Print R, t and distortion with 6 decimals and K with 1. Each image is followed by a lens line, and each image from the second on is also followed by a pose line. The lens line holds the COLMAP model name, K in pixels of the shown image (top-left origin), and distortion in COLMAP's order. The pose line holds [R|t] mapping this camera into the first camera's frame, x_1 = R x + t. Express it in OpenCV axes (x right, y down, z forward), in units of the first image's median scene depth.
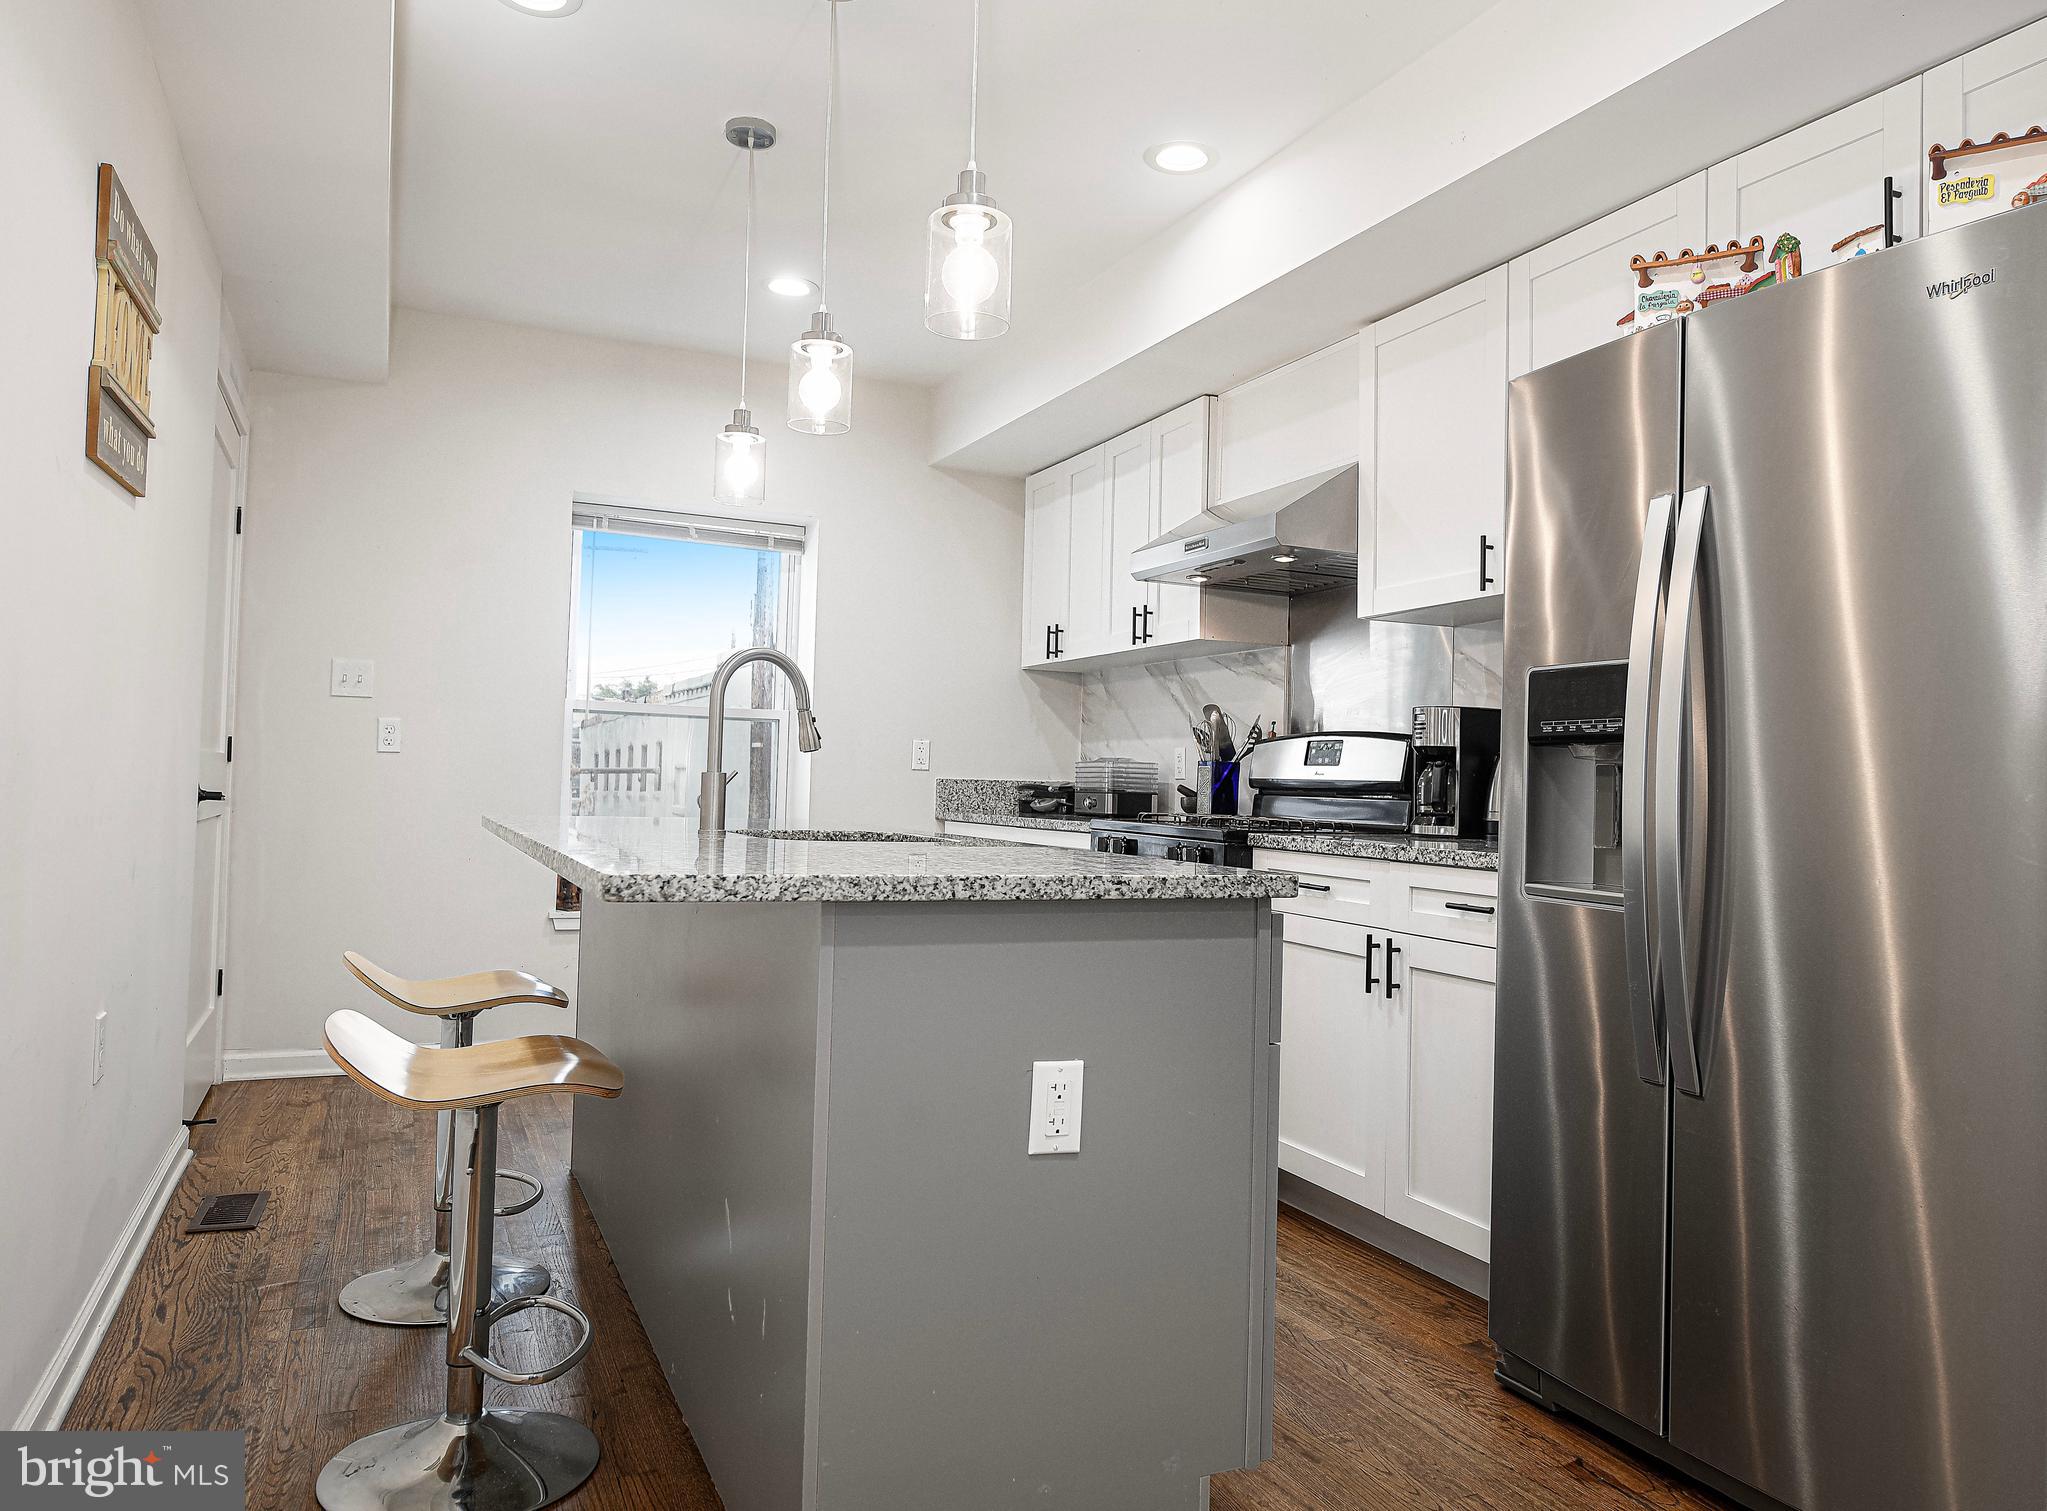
lens RADIAL K [[1352.5, 0, 1019.0], [0, 1352.5, 757.2], [0, 0, 1]] dist [0.014796, 0.007955]
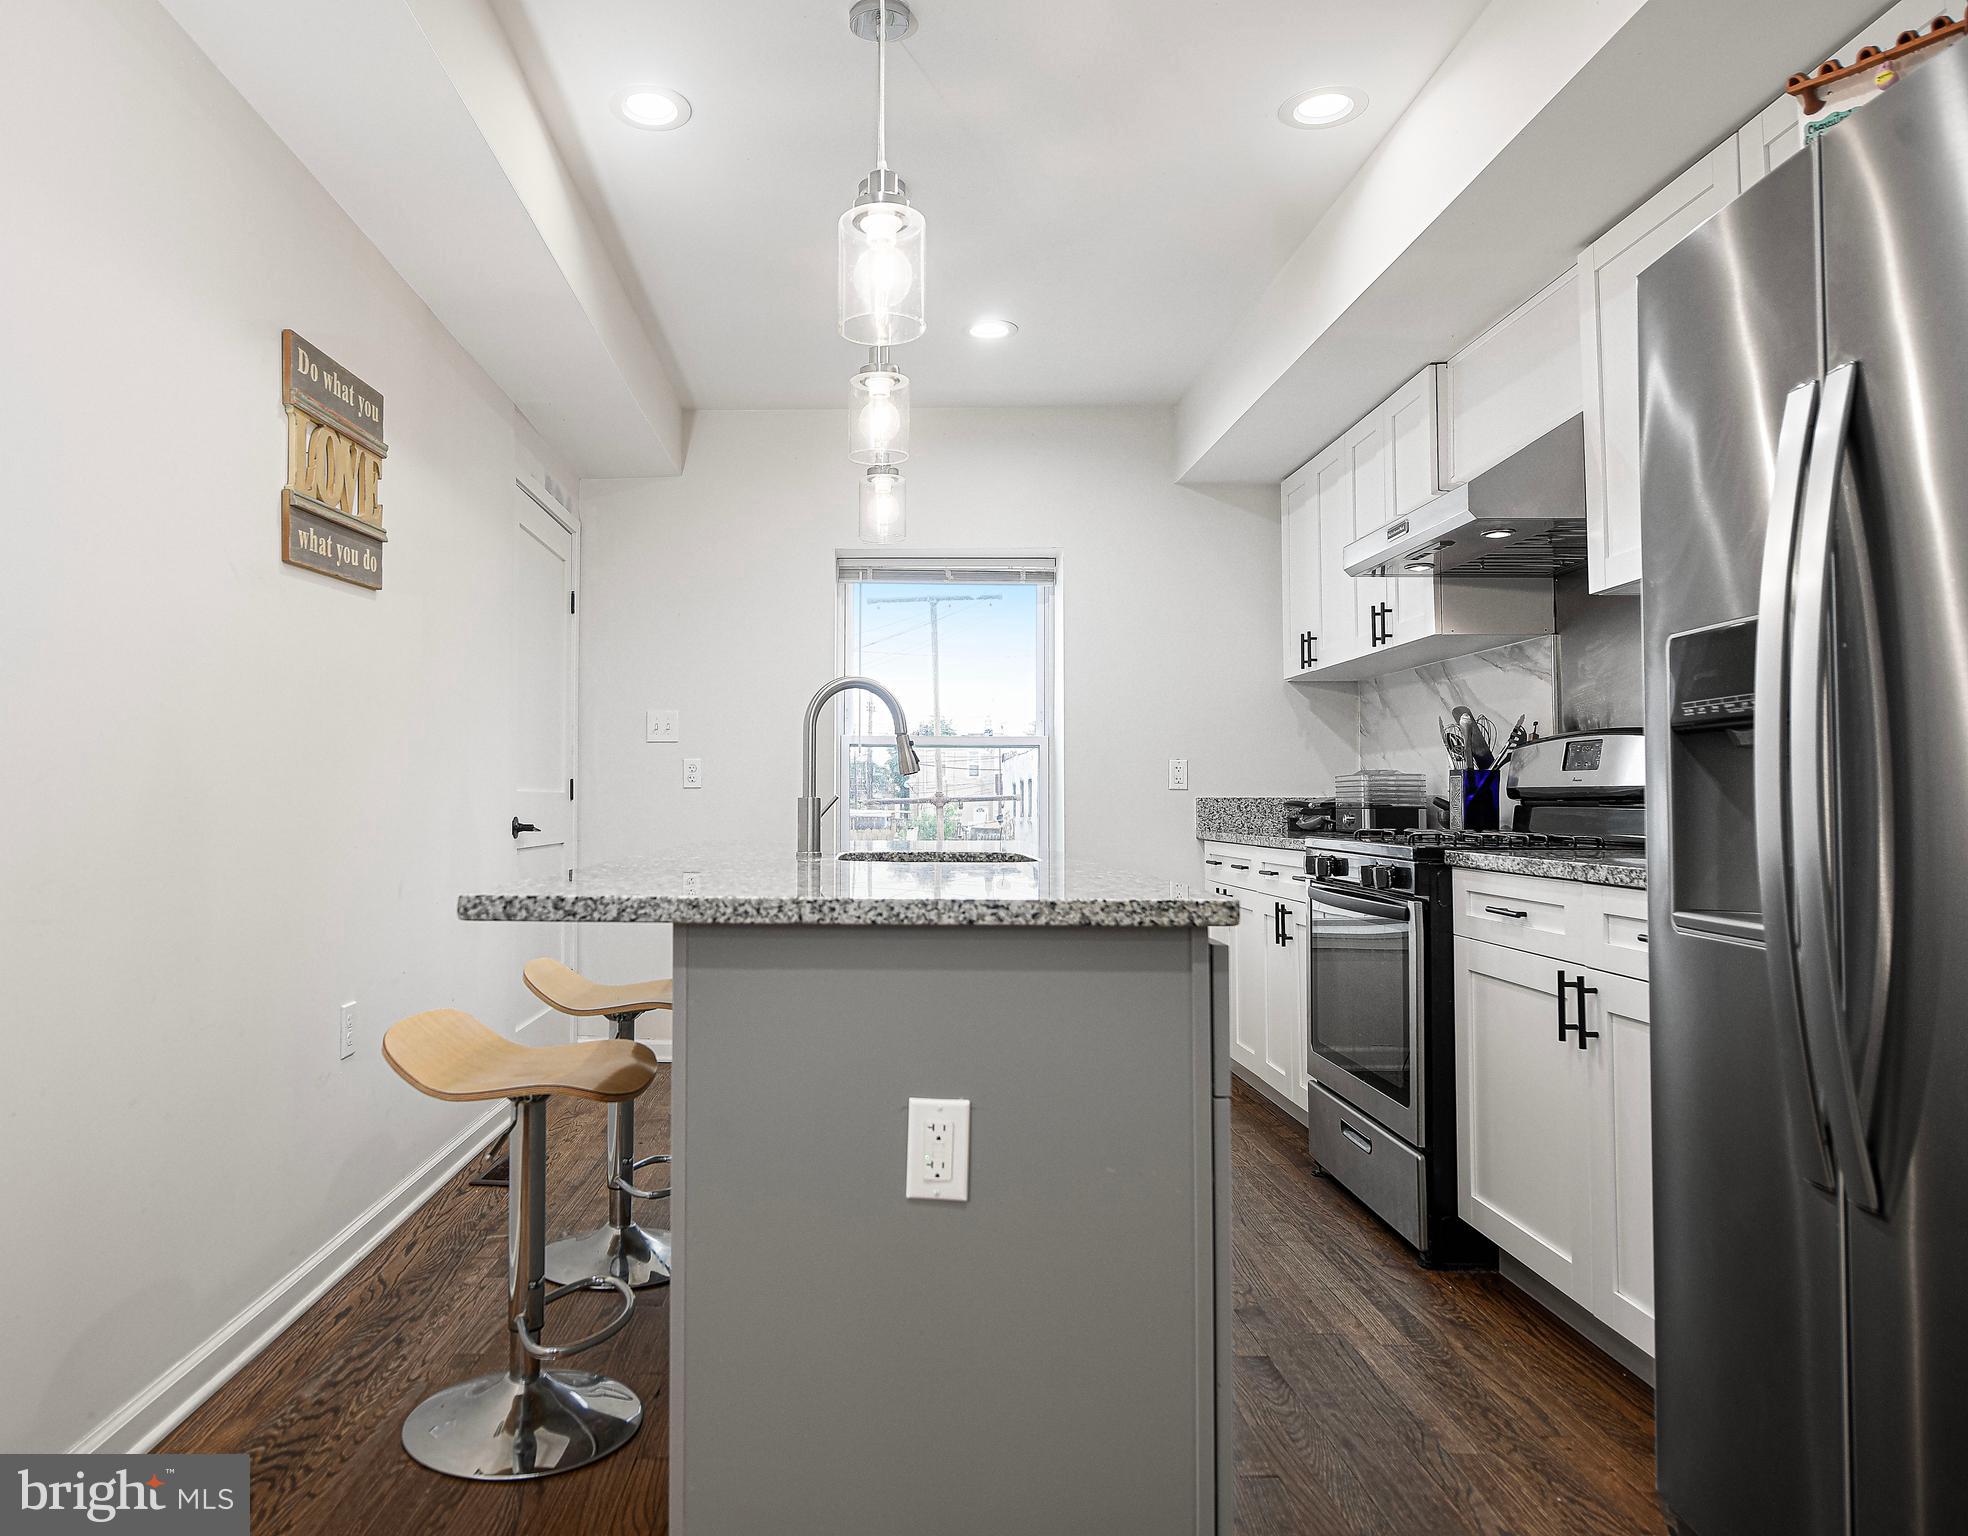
lens RADIAL K [[1259.1, 0, 971.3], [0, 1259.1, 769.2], [0, 0, 1]] dist [0.017353, -0.004966]
pose [[0.906412, -0.036652, -0.420802, 0.292022], [0.031872, 0.999323, -0.018389, 0.010887], [0.421191, 0.003257, 0.906966, 0.158156]]
